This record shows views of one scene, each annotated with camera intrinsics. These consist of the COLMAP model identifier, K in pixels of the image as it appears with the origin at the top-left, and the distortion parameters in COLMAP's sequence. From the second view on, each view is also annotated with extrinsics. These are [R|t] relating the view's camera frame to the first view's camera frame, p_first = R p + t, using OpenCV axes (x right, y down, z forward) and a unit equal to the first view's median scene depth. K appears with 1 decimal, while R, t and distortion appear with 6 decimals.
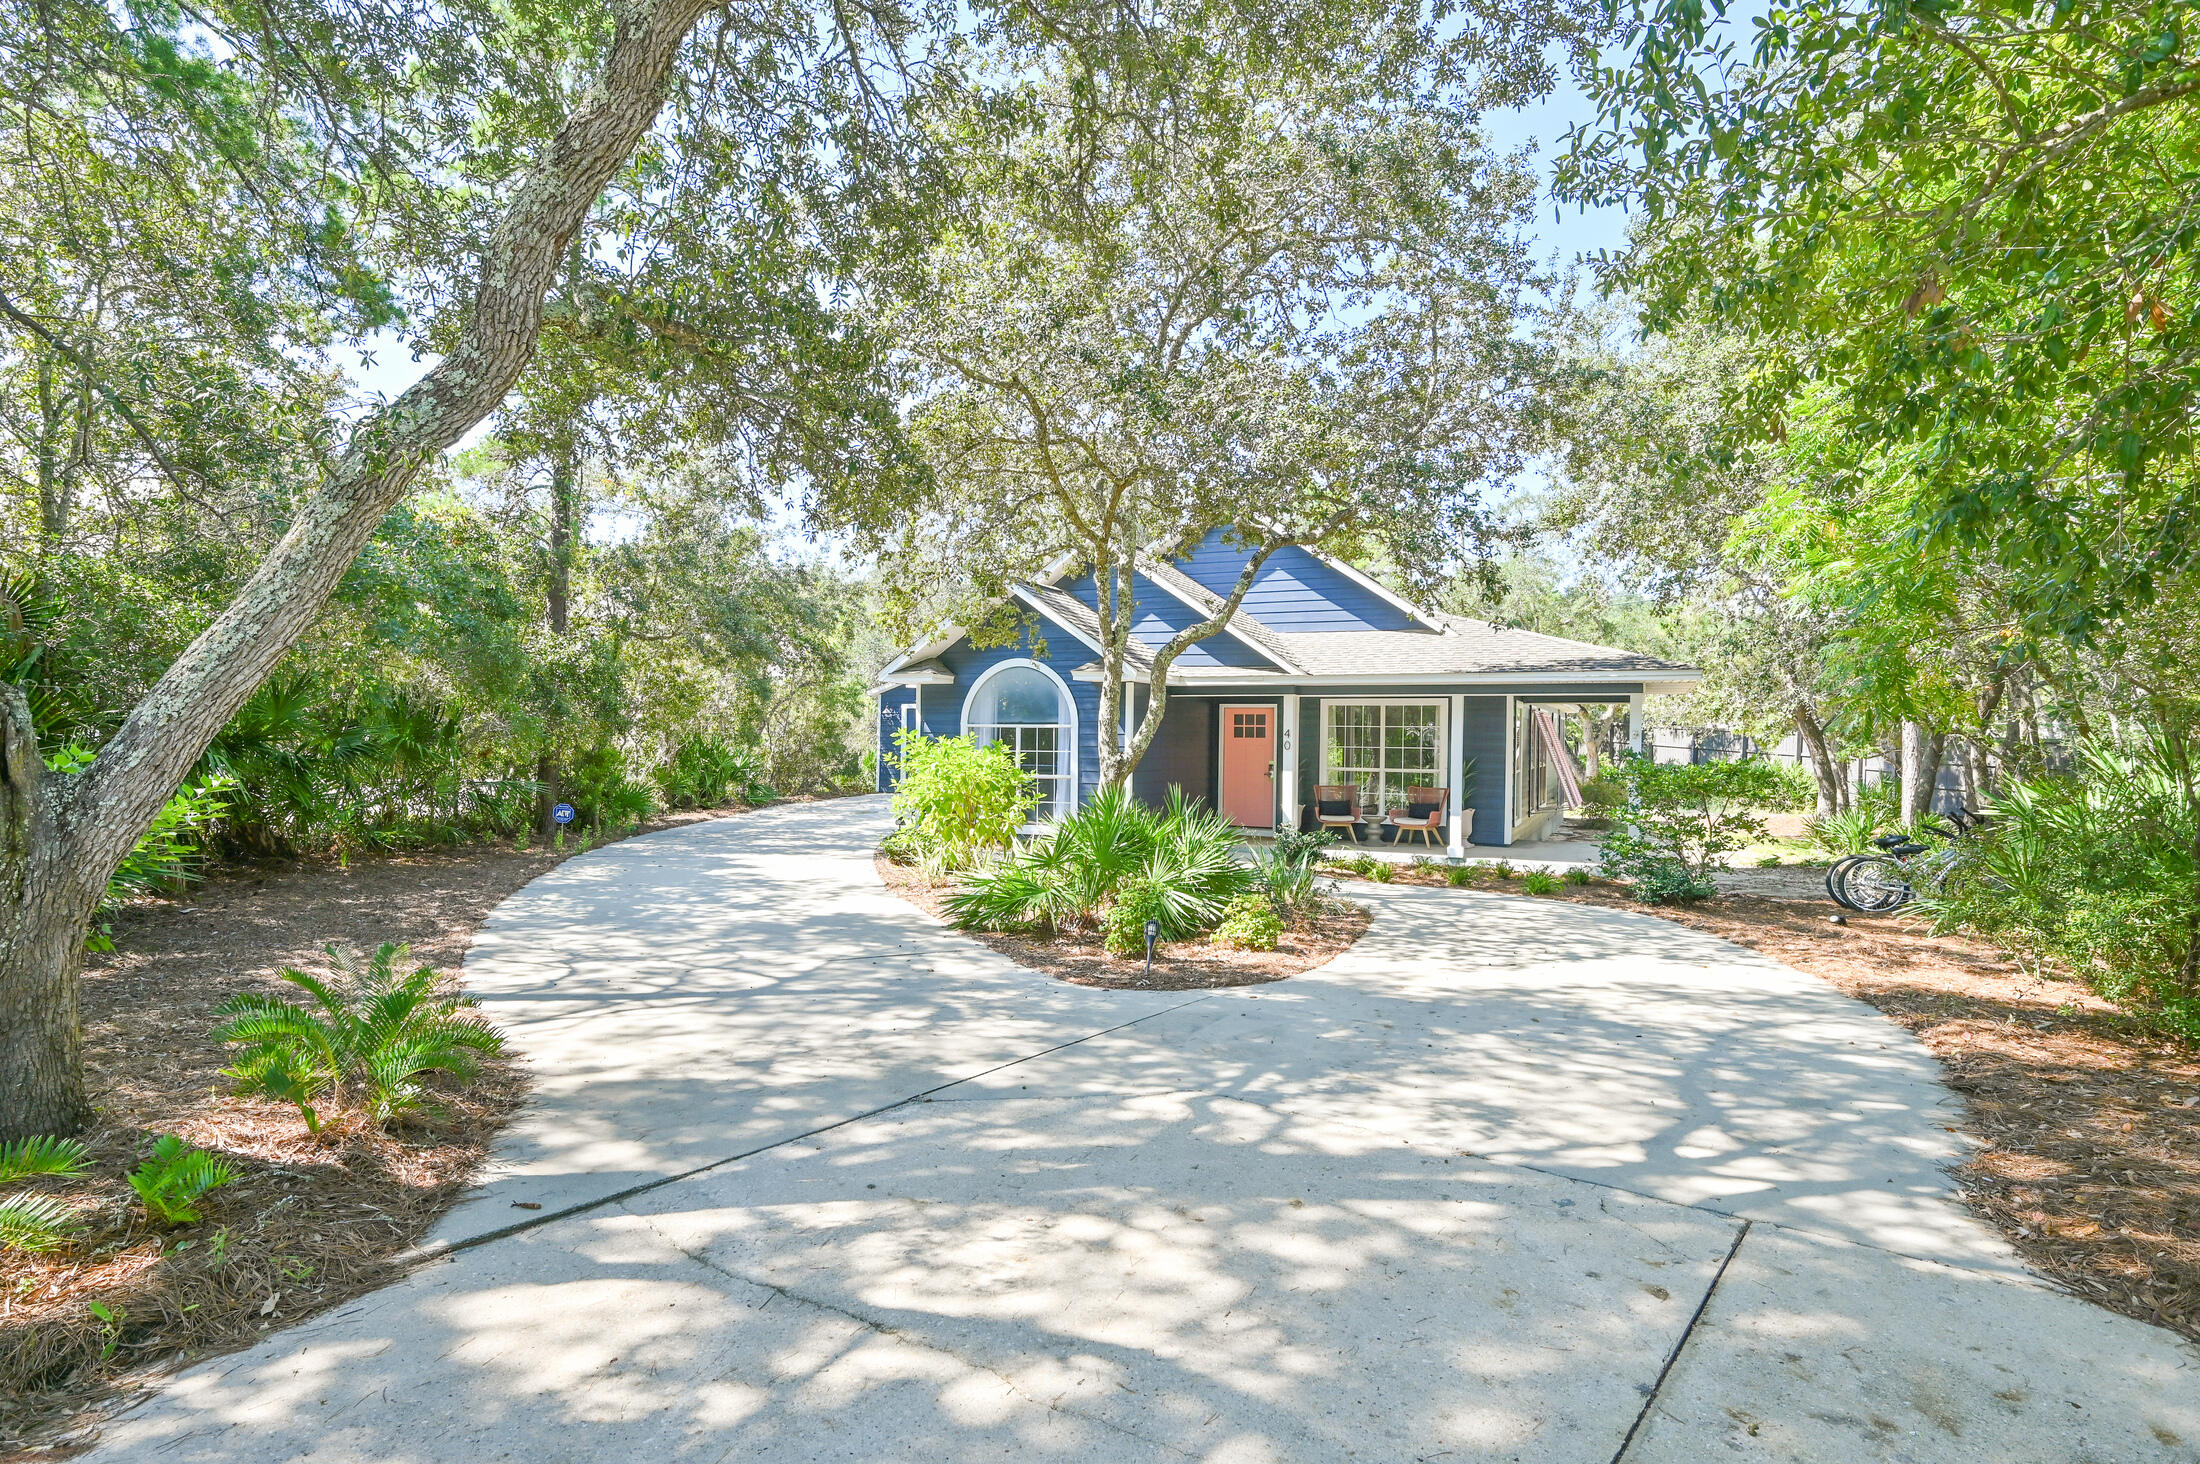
lens RADIAL K [[1120.5, 0, 1099.9], [0, 1120.5, 738.8], [0, 0, 1]] dist [0.000542, -0.000004]
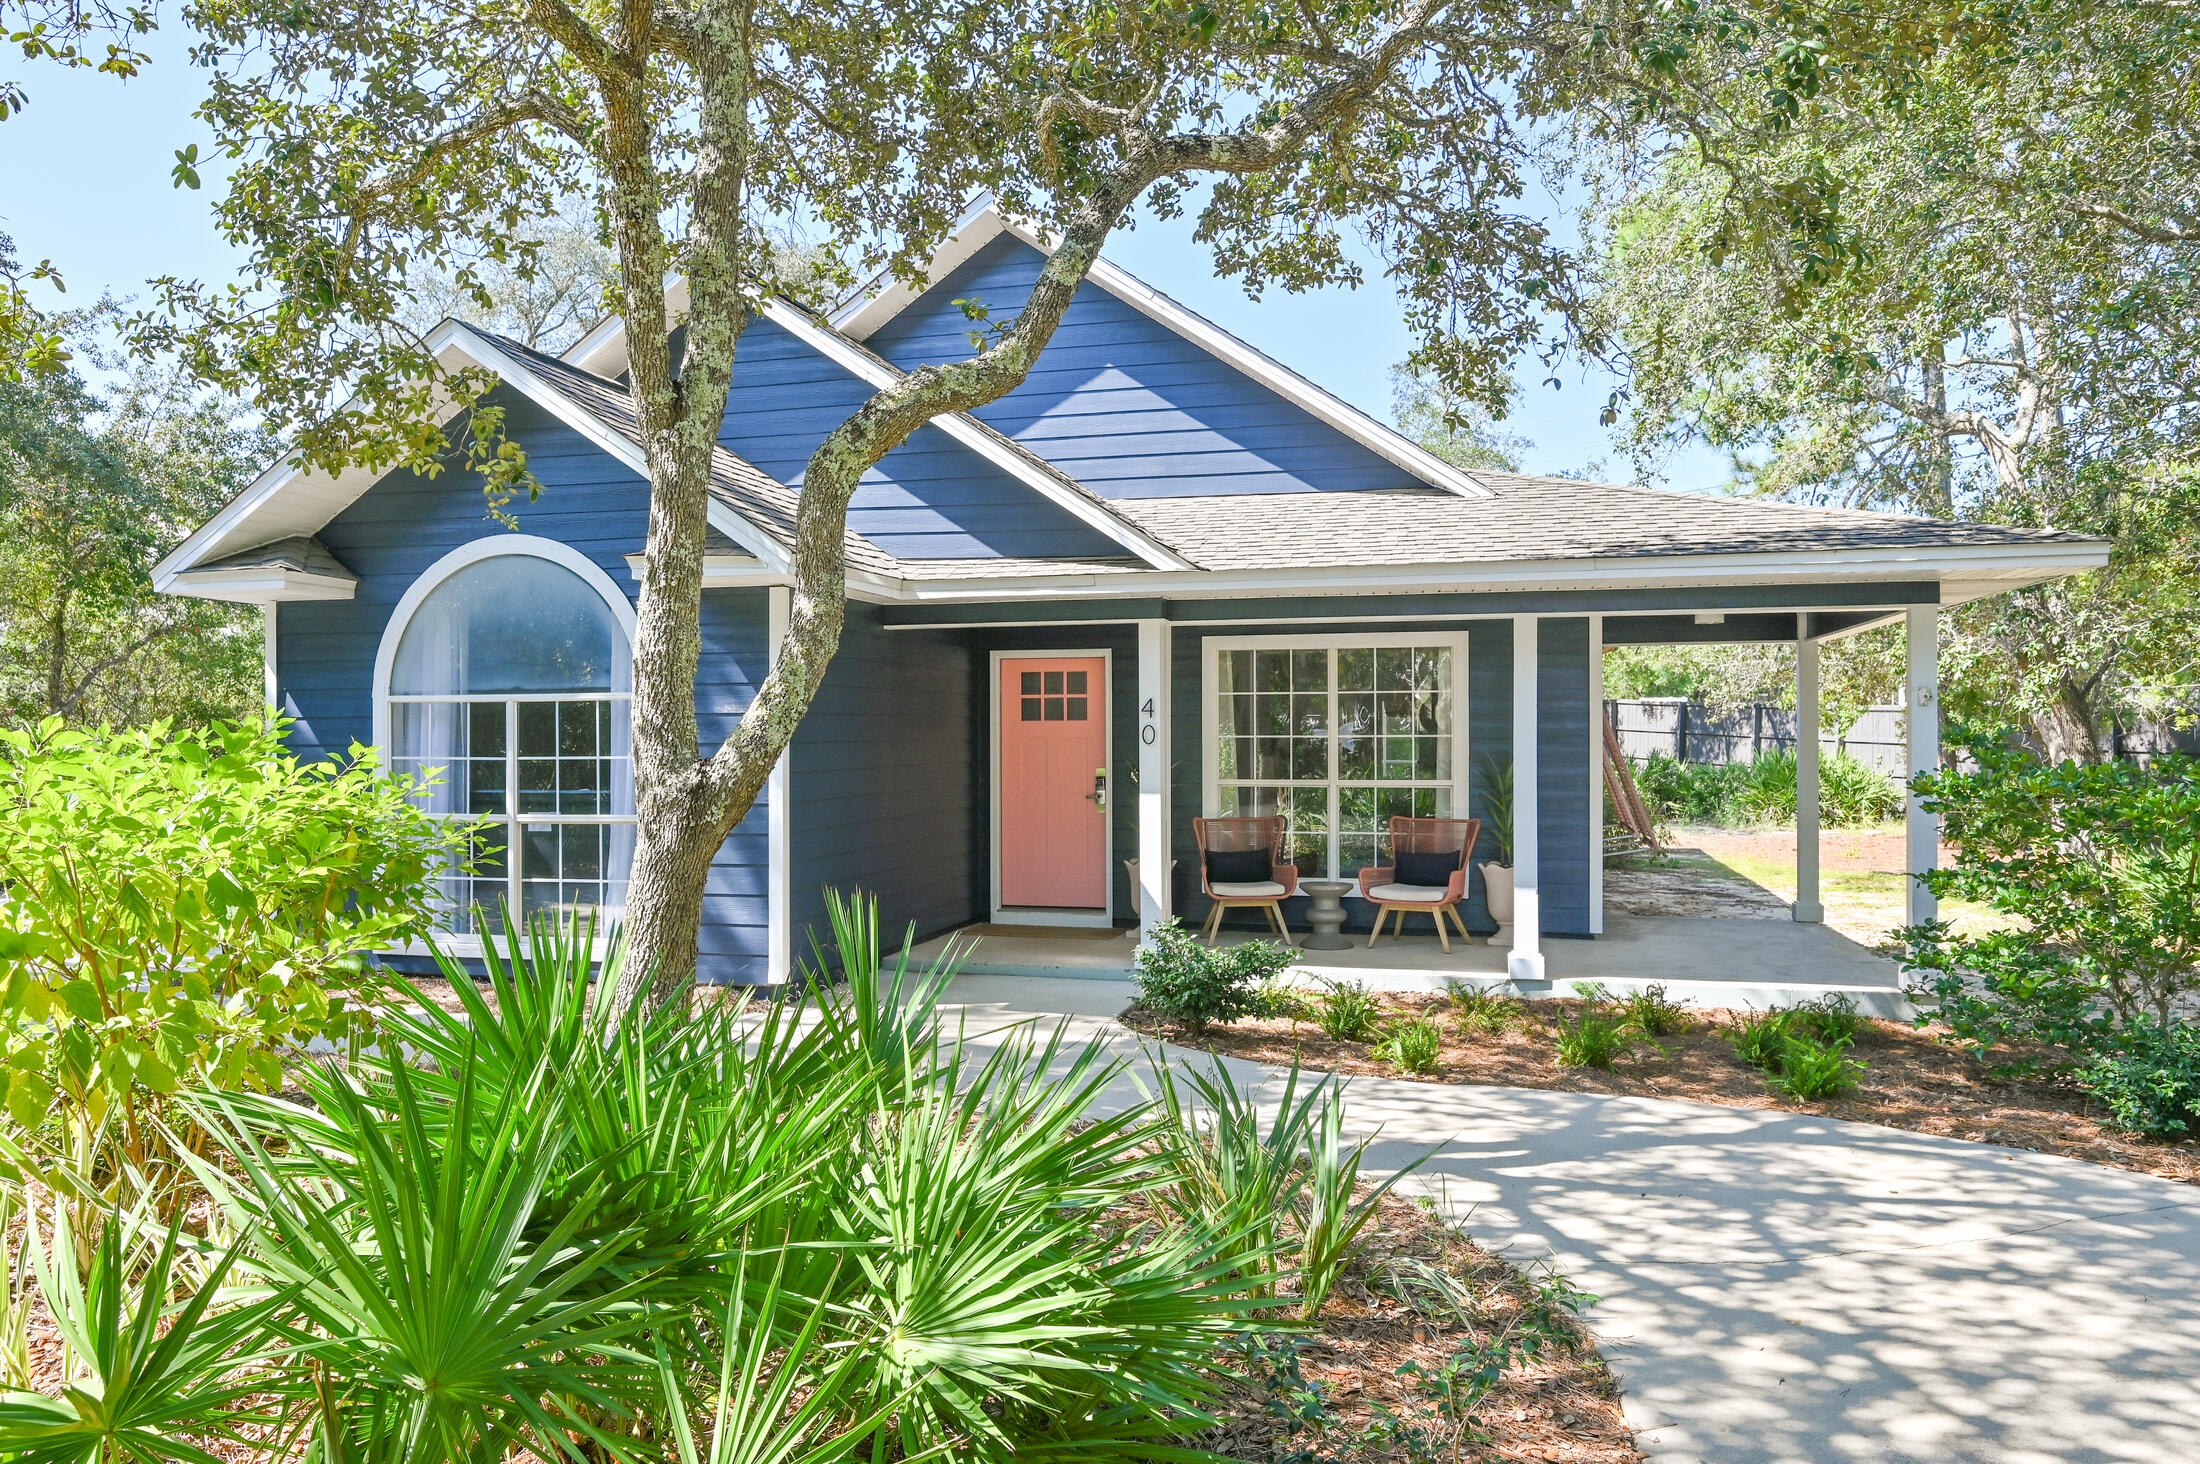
lens RADIAL K [[1460.2, 0, 1101.3], [0, 1460.2, 737.2], [0, 0, 1]] dist [0.003512, 0.000407]
pose [[0.981228, -0.017296, 0.192074, 0.036731], [0.016665, 0.999849, 0.004899, 0.003871], [-0.192130, -0.001606, 0.981368, 0.425016]]
